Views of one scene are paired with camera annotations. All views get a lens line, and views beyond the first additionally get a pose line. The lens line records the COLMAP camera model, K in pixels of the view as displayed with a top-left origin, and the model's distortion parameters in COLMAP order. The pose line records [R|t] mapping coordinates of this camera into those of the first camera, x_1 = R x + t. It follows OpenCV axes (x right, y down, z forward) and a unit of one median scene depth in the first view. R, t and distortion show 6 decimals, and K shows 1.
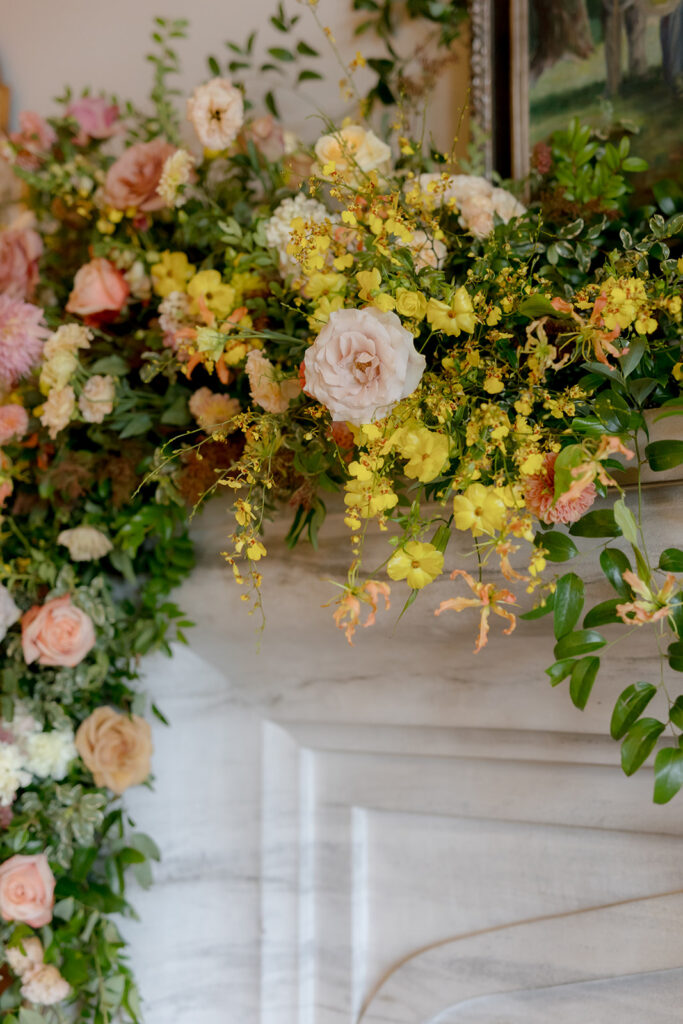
lens RADIAL K [[1418.3, 0, 341.5], [0, 1418.3, 512.0], [0, 0, 1]] dist [-0.003726, -0.043410]
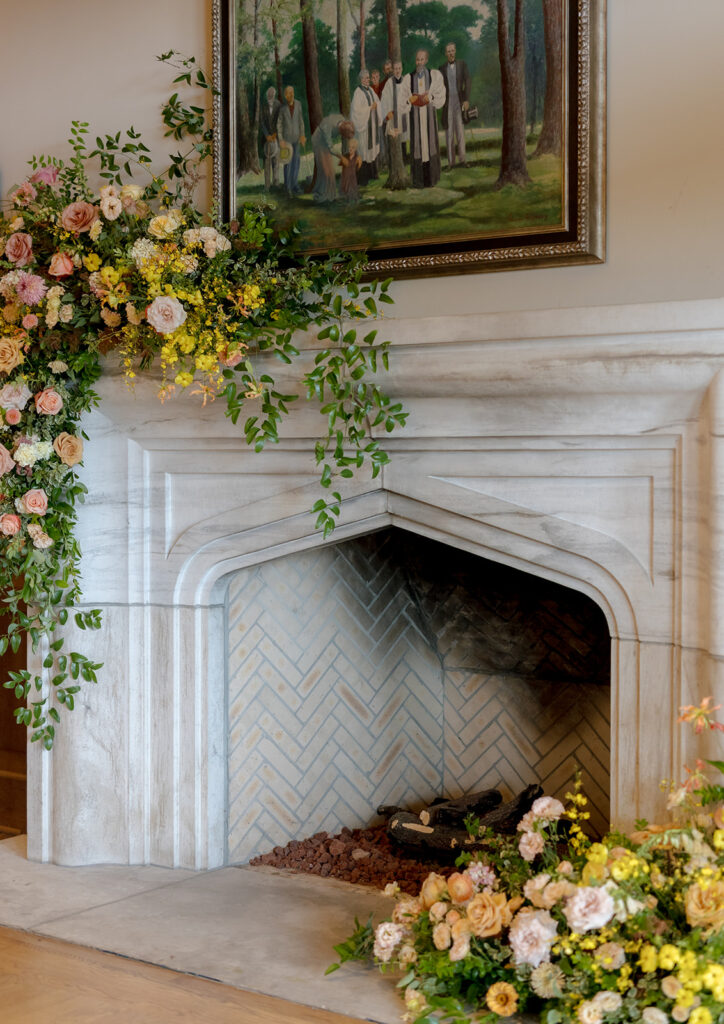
lens RADIAL K [[1495.7, 0, 365.3], [0, 1495.7, 464.1], [0, 0, 1]] dist [0.032081, 0.072183]
pose [[0.990990, -0.003926, 0.133875, 0.004757], [-0.011952, 0.992990, 0.117590, -0.129228], [-0.133398, -0.118131, 0.983997, -1.763959]]
